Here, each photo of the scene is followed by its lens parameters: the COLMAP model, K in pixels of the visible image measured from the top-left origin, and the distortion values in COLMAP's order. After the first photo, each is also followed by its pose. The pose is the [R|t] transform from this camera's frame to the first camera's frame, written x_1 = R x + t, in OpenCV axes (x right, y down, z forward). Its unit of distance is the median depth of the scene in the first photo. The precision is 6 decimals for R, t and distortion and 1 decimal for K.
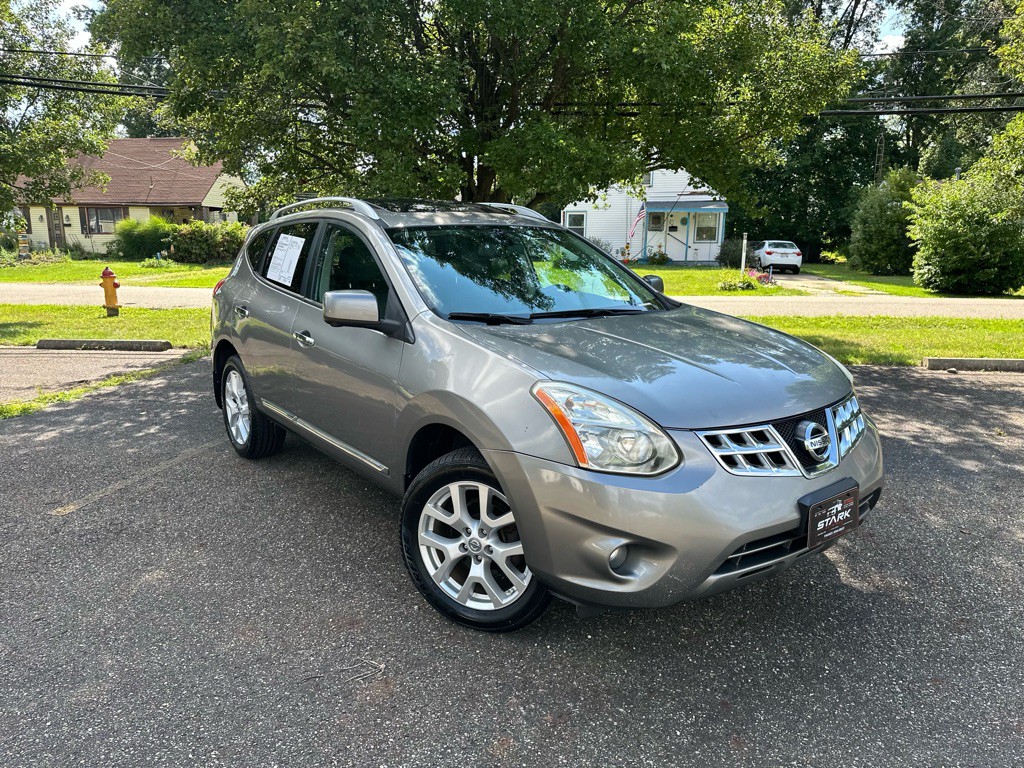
lens RADIAL K [[725.5, 0, 511.9], [0, 725.5, 382.4], [0, 0, 1]] dist [0.006451, -0.016861]
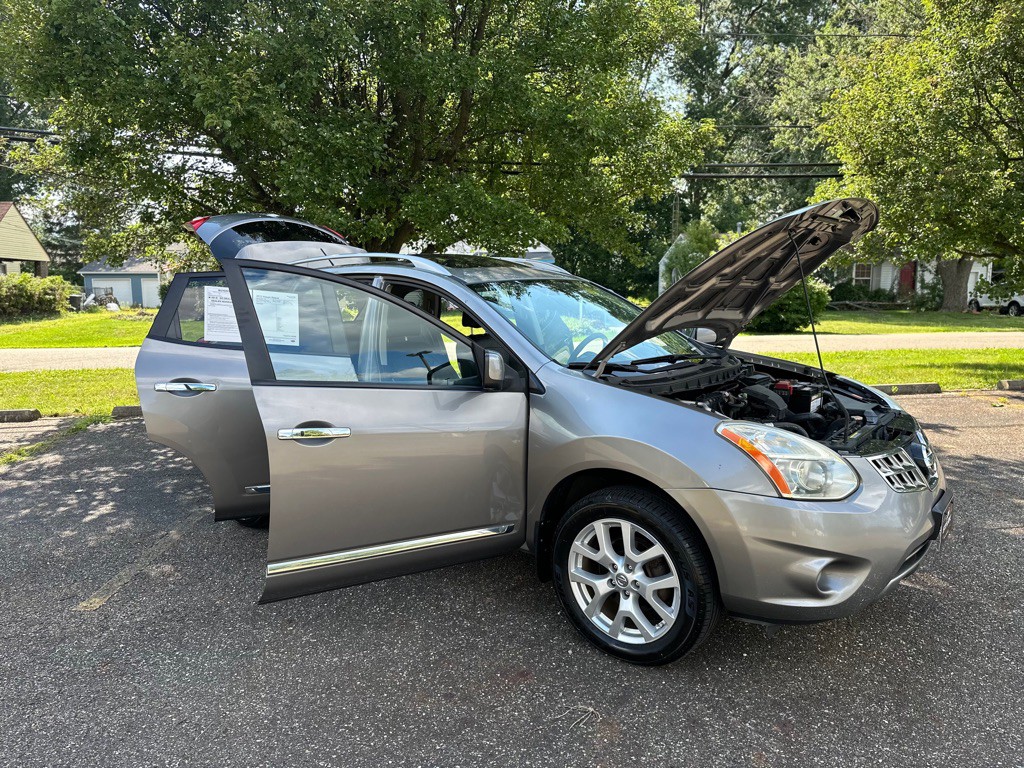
lens RADIAL K [[719.9, 0, 509.5], [0, 719.9, 389.7], [0, 0, 1]] dist [0.003475, -0.013994]
pose [[0.967263, -0.047505, 0.249290, -0.446403], [0.061007, 0.997044, -0.046715, -0.015842], [-0.246334, 0.060395, 0.967301, 0.015233]]
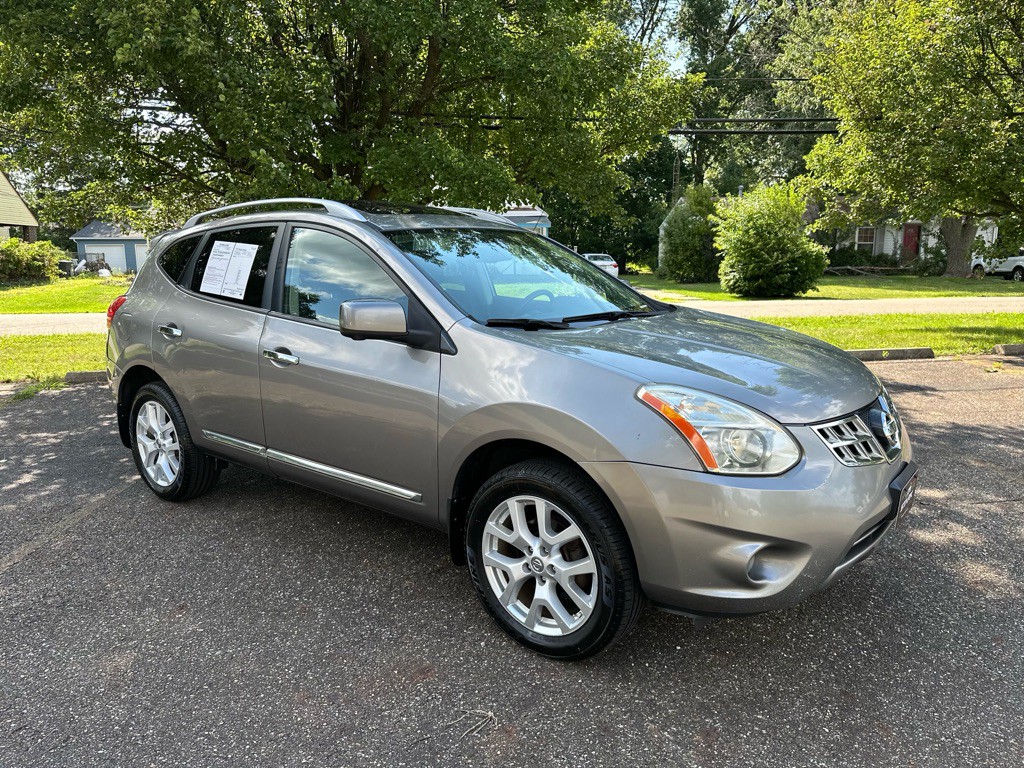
lens RADIAL K [[725.5, 0, 511.9], [0, 725.5, 382.4], [0, 0, 1]] dist [0.006451, -0.016861]
pose [[0.967037, -0.056120, 0.248373, -0.301209], [0.061095, 0.998055, -0.012361, -0.003225], [-0.247196, 0.027128, 0.968586, 0.099719]]
